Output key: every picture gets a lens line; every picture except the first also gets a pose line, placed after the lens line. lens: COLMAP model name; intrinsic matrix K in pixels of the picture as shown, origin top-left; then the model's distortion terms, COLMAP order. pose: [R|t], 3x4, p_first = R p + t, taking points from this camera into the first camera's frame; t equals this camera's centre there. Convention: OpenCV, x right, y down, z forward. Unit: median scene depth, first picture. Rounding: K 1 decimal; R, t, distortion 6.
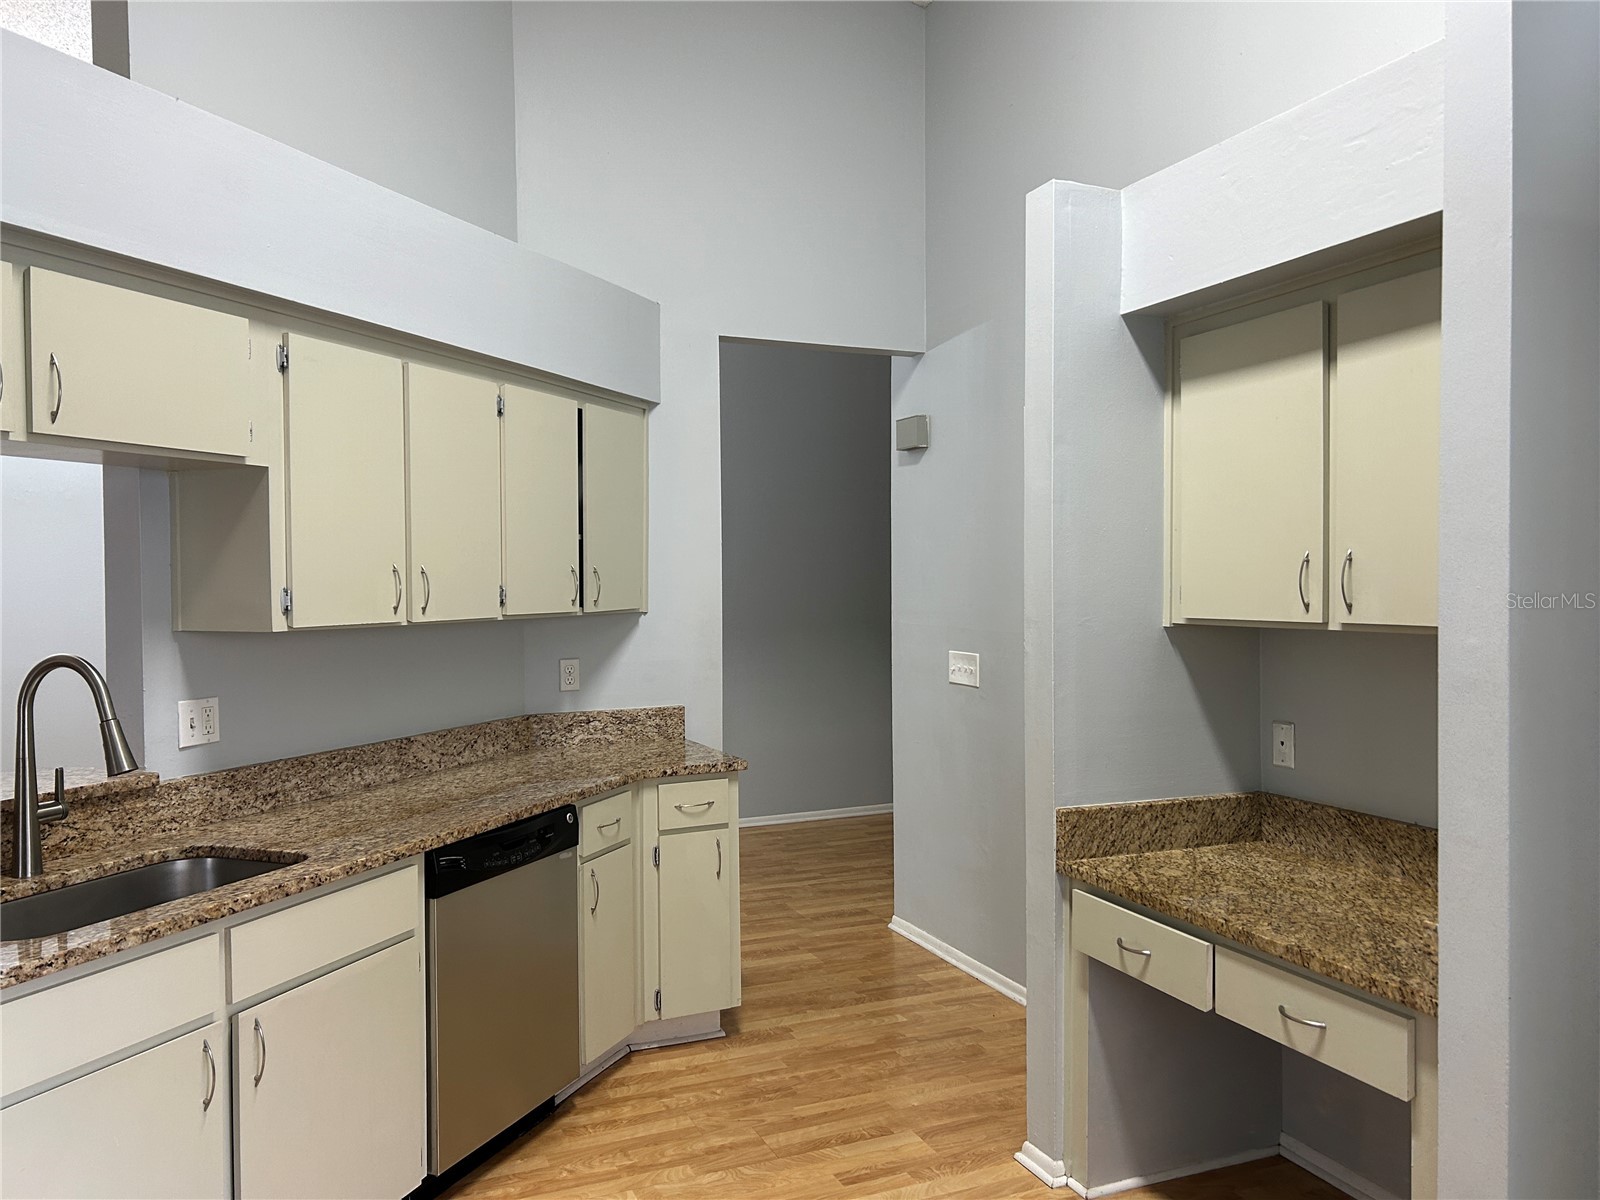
lens RADIAL K [[1213.9, 0, 795.5], [0, 1213.9, 597.1], [0, 0, 1]] dist [0.069245, -0.072659]
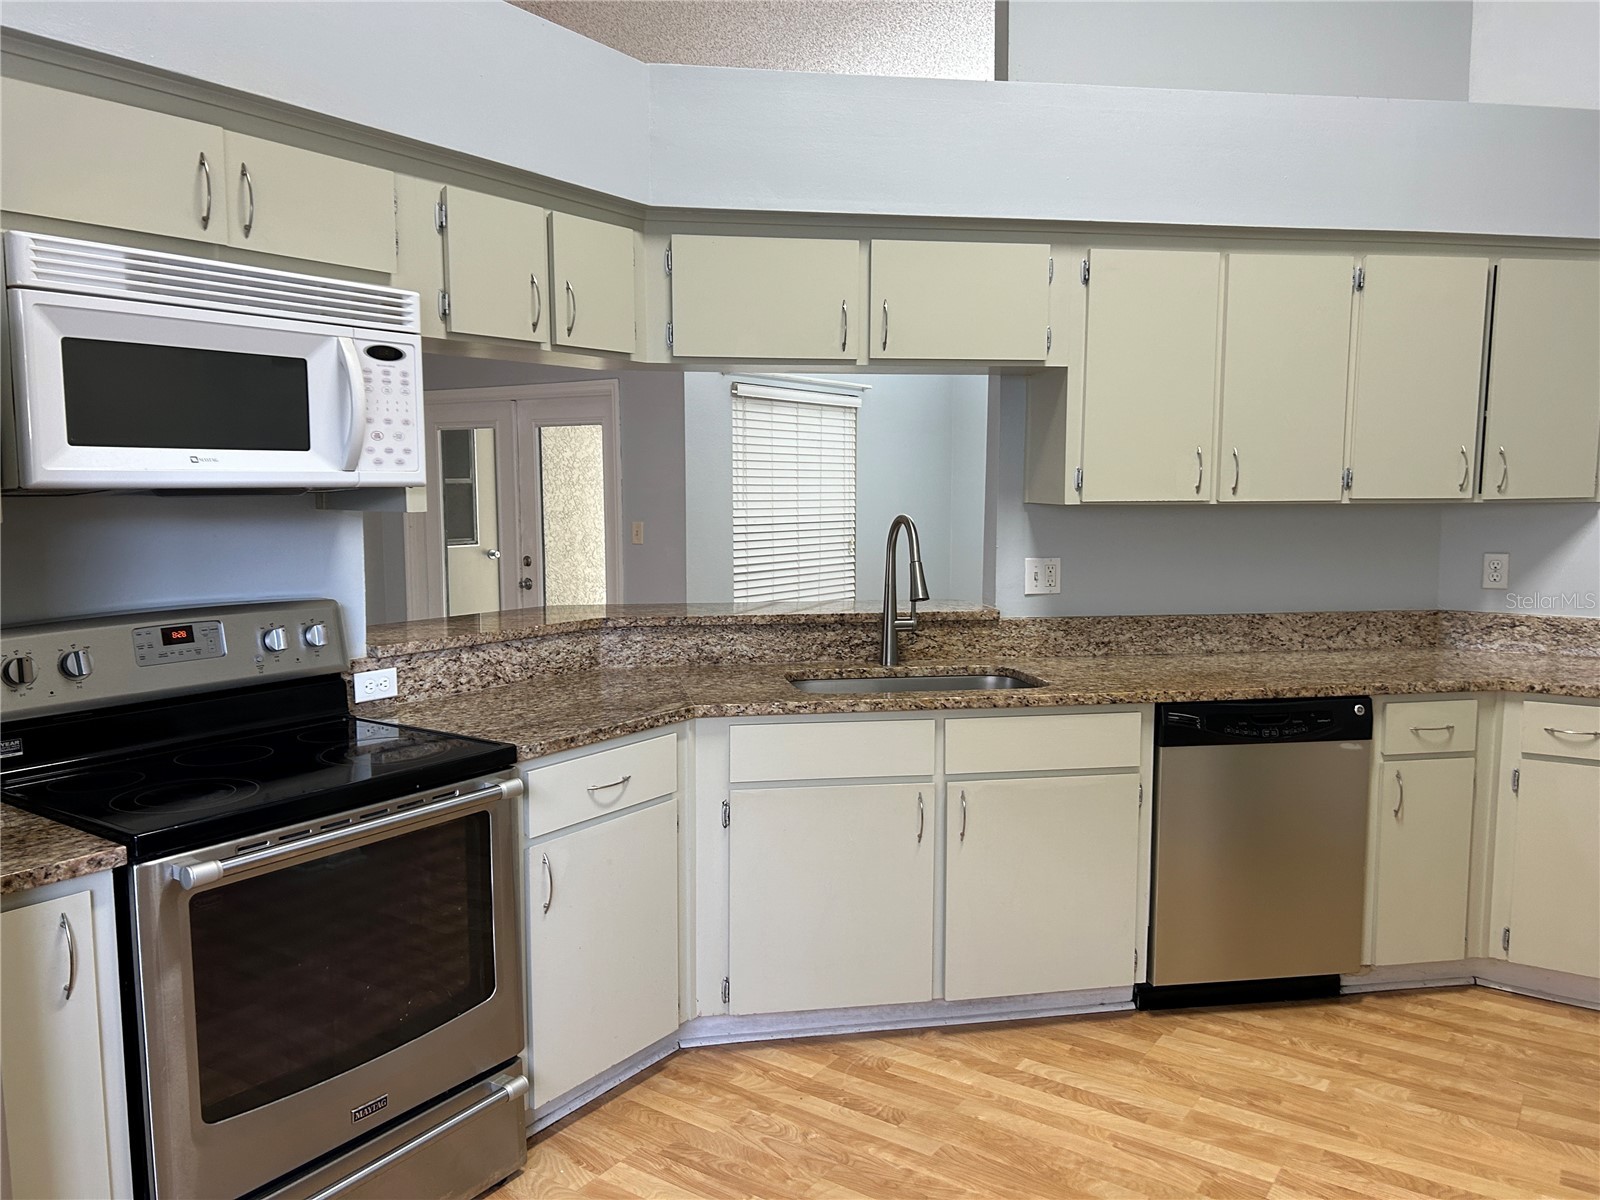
lens RADIAL K [[1213.9, 0, 789.9], [0, 1213.9, 598.9], [0, 0, 1]] dist [0.069245, -0.072659]
pose [[0.521855, 0.090684, -0.848200, 0.411183], [-0.017551, 0.995264, 0.095610, 0.009474], [0.852854, -0.035008, 0.520975, 0.117762]]
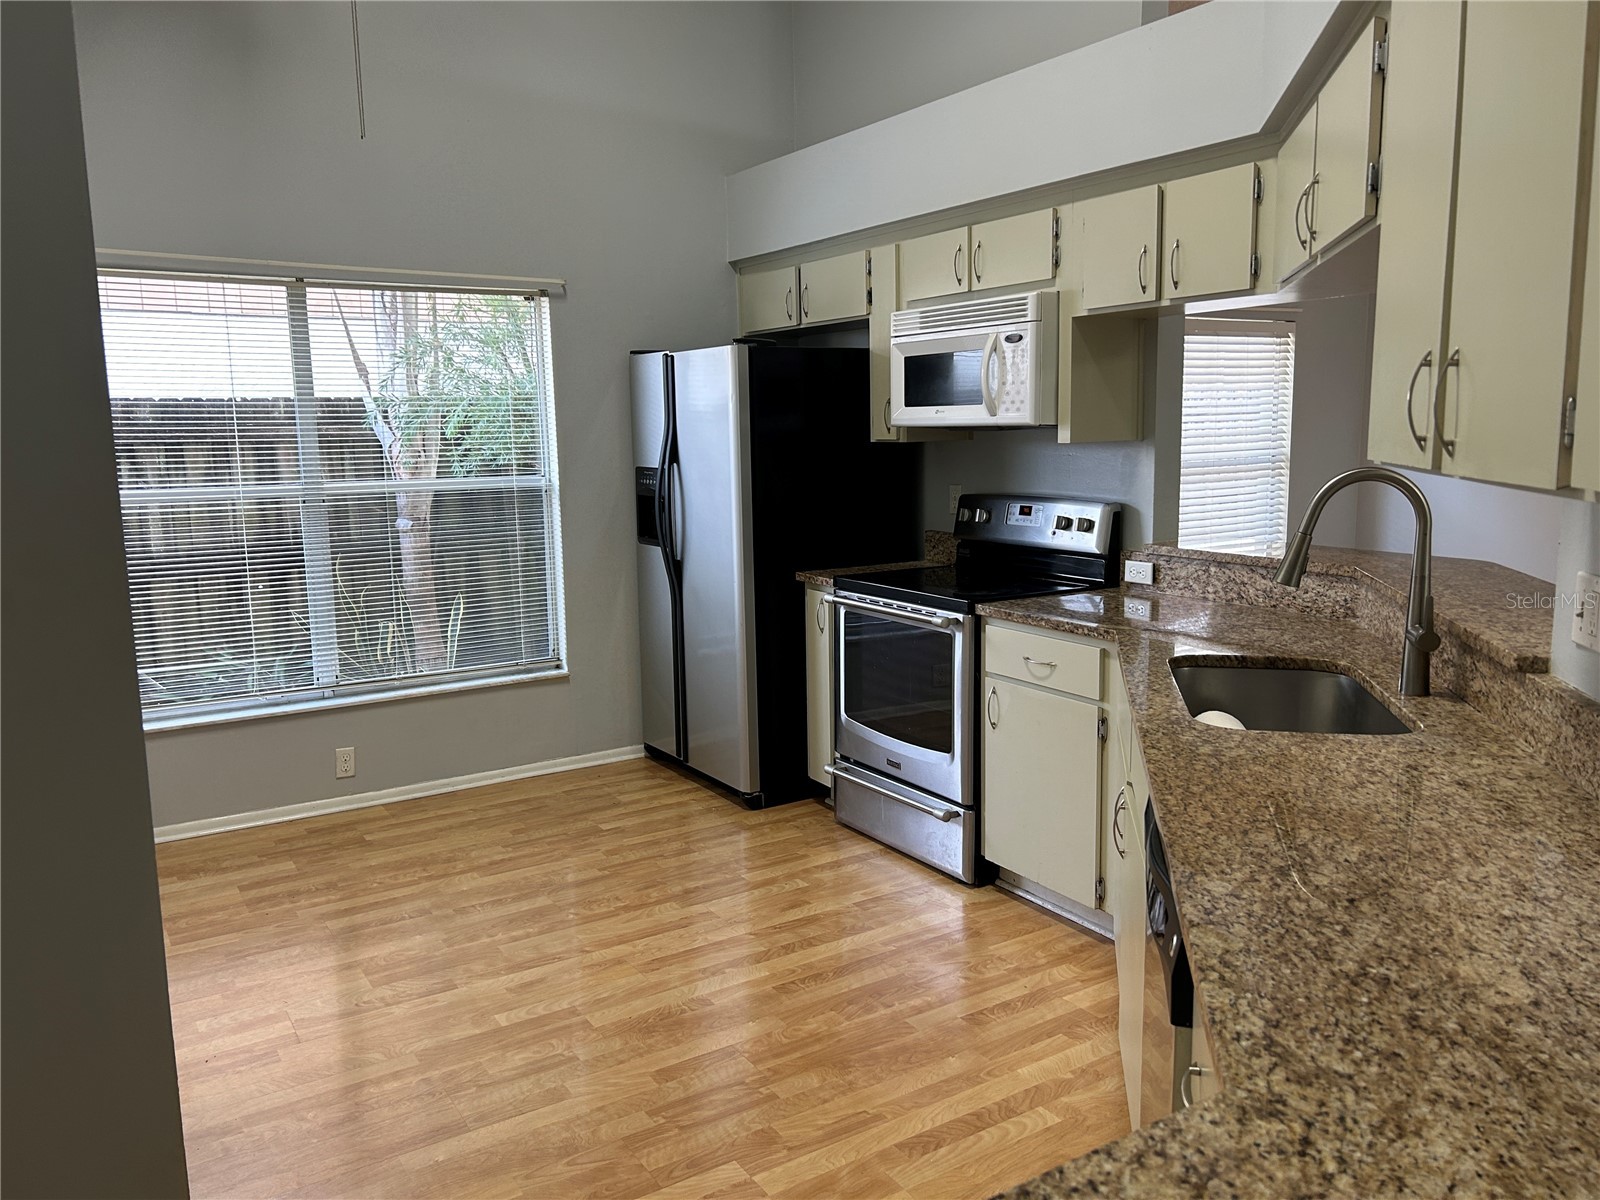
lens RADIAL K [[1213.9, 0, 800.0], [0, 1213.9, 589.3], [0, 0, 1]] dist [0.069245, -0.072659]
pose [[-0.988534, 0.042551, -0.144879, -0.013606], [0.019735, 0.987651, 0.155419, -0.014376], [0.149703, 0.150778, -0.977167, 1.499349]]
